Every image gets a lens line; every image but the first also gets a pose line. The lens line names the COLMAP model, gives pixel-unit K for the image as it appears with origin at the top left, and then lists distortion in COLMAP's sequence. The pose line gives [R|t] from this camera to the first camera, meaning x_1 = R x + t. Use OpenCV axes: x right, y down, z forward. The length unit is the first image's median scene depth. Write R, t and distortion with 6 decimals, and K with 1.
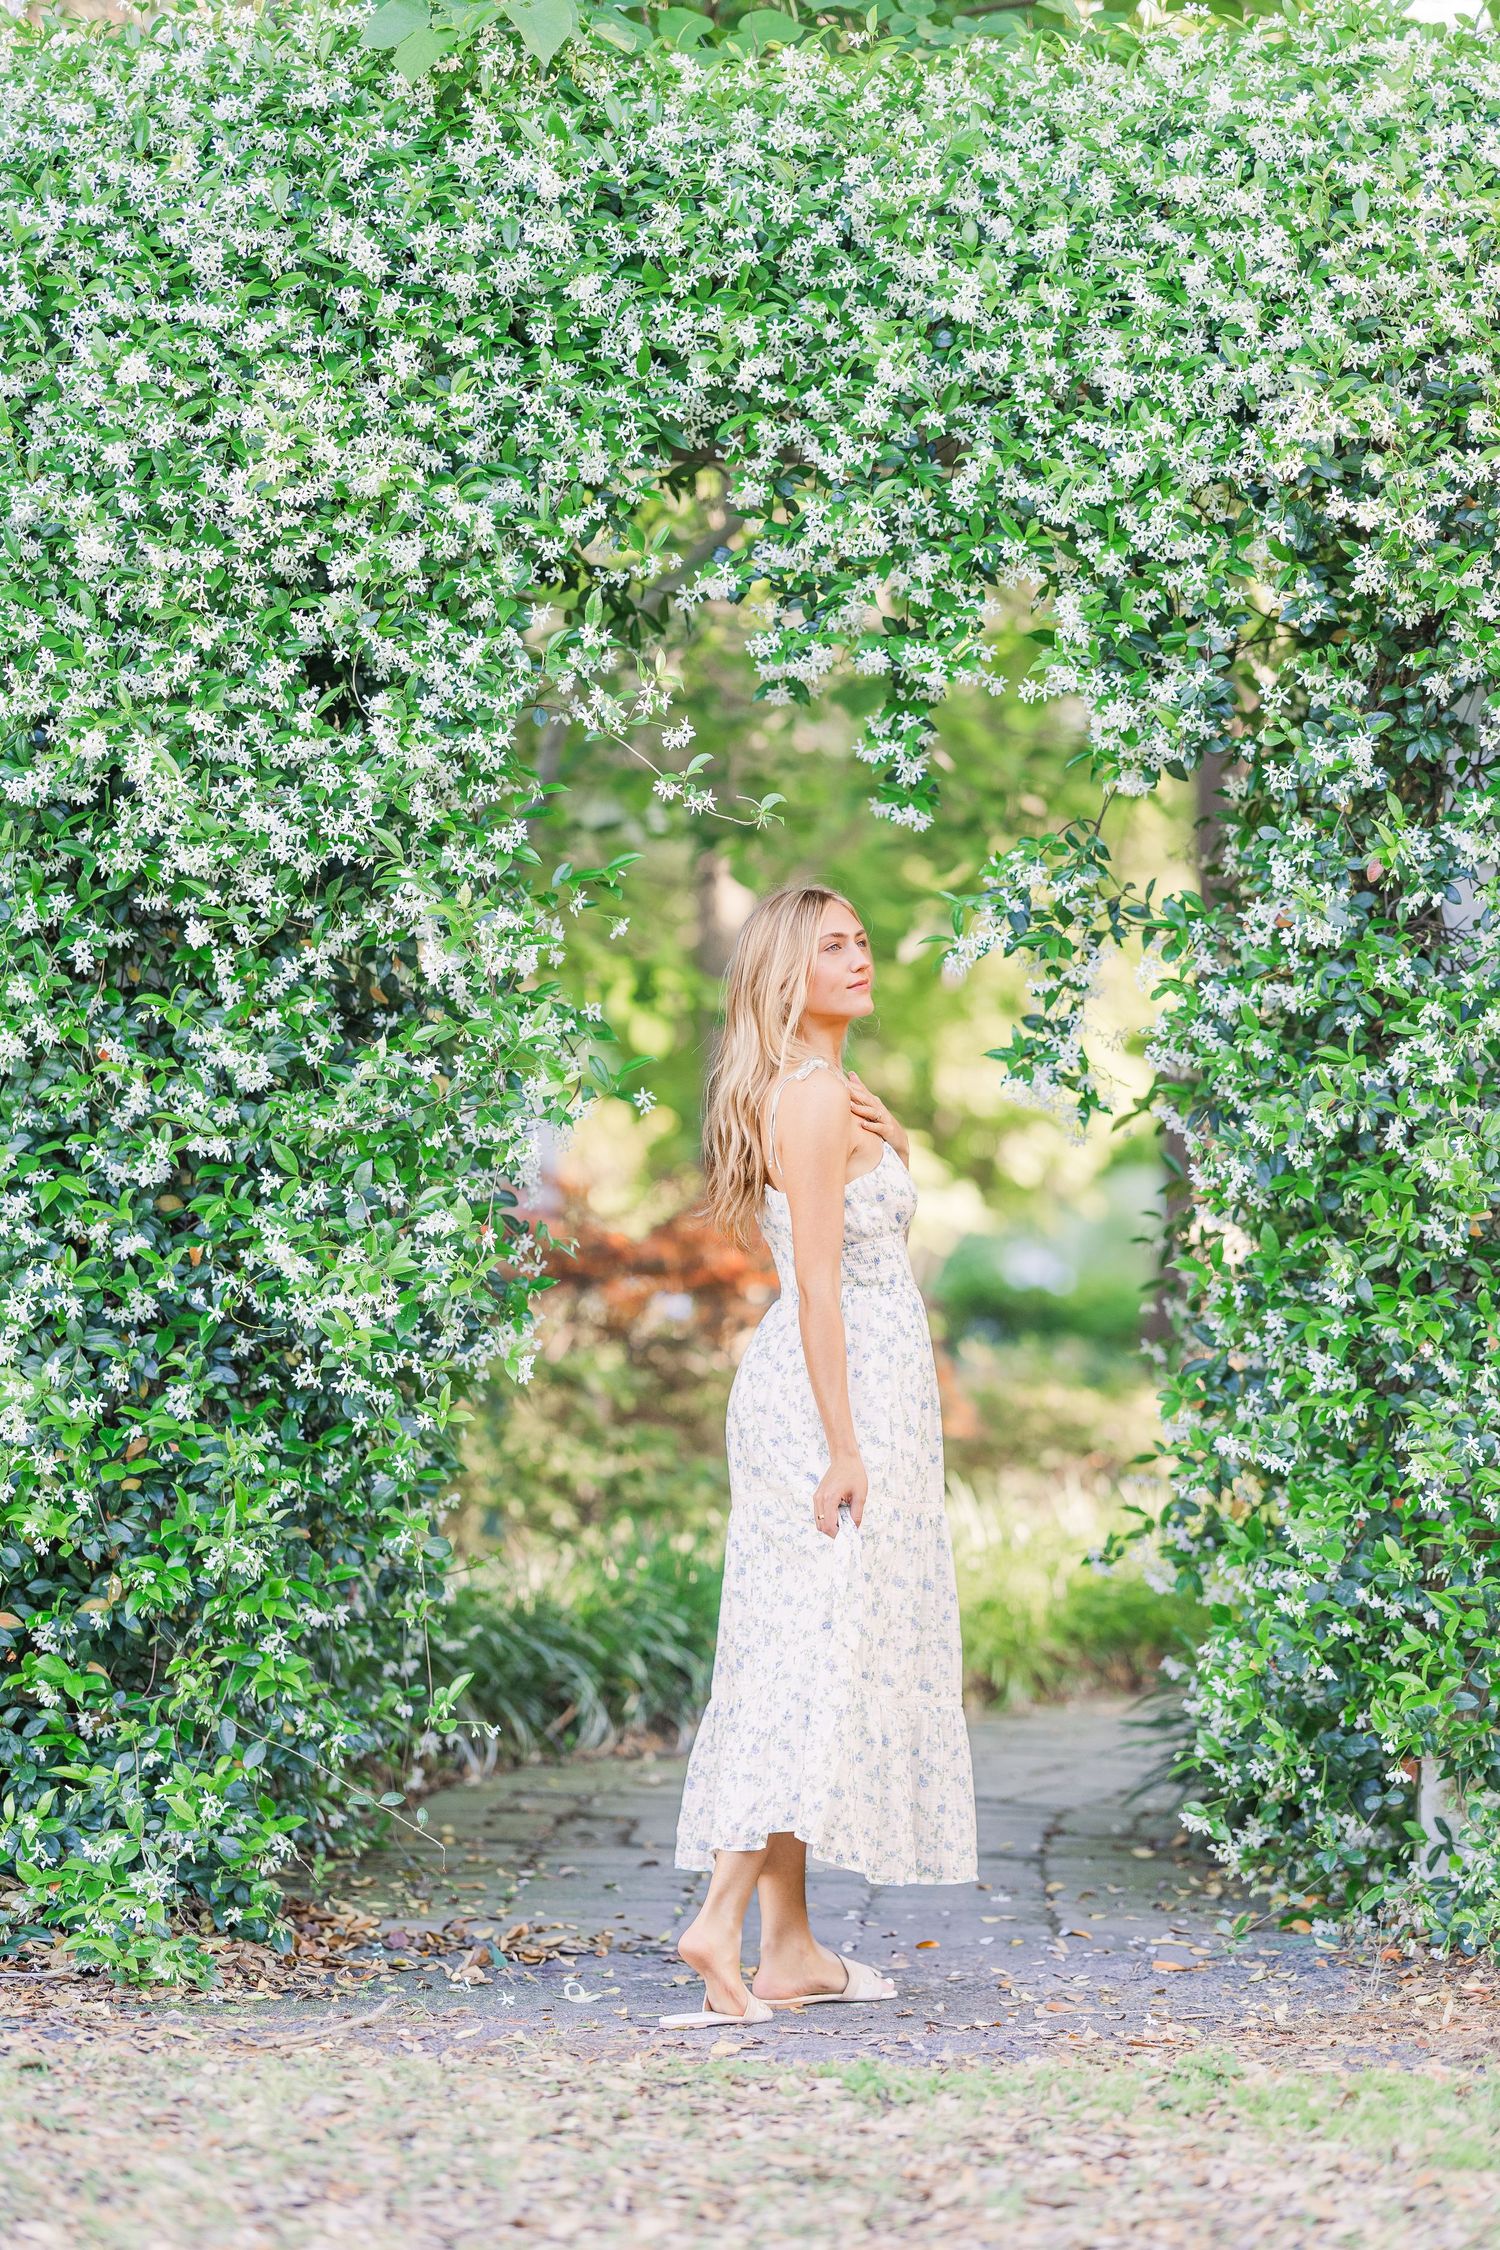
lens RADIAL K [[5528.3, 0, 588.2], [0, 5528.3, 1124.8], [0, 0, 1]] dist [-0.803464, 0.374258]
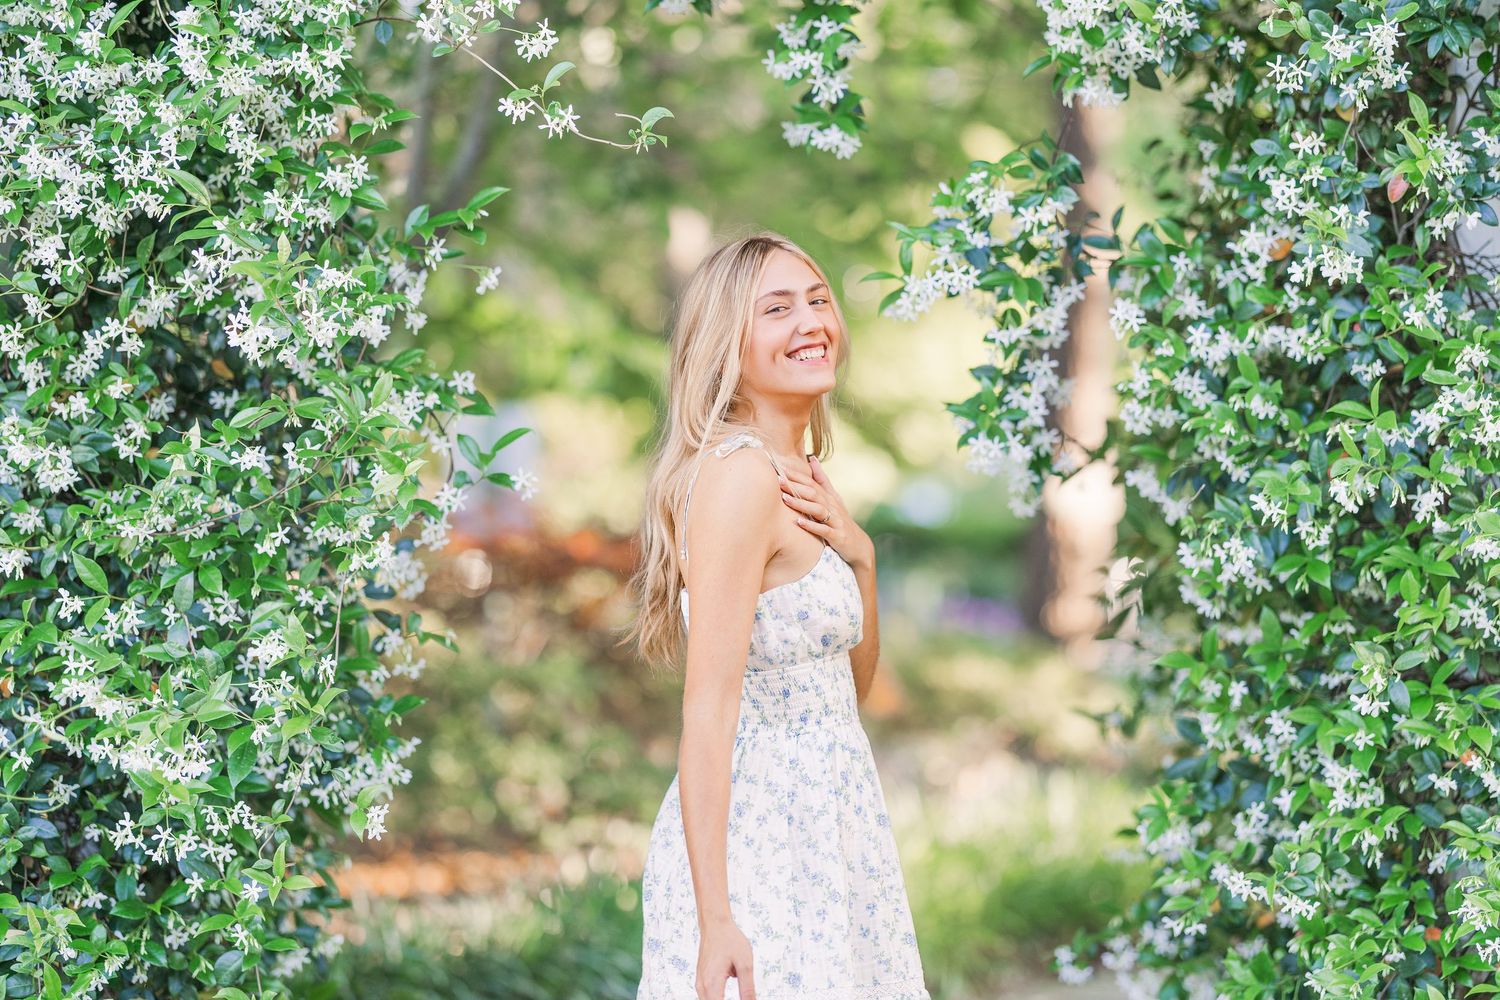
lens RADIAL K [[3685.6, 0, 911.9], [0, 3685.6, 383.0], [0, 0, 1]] dist [-0.803464, 0.374258]
pose [[0.996826, -0.026373, 0.075110, 0.028637], [0.026688, 0.999639, -0.003181, -0.017356], [-0.074999, 0.005176, 0.997170, 0.456025]]
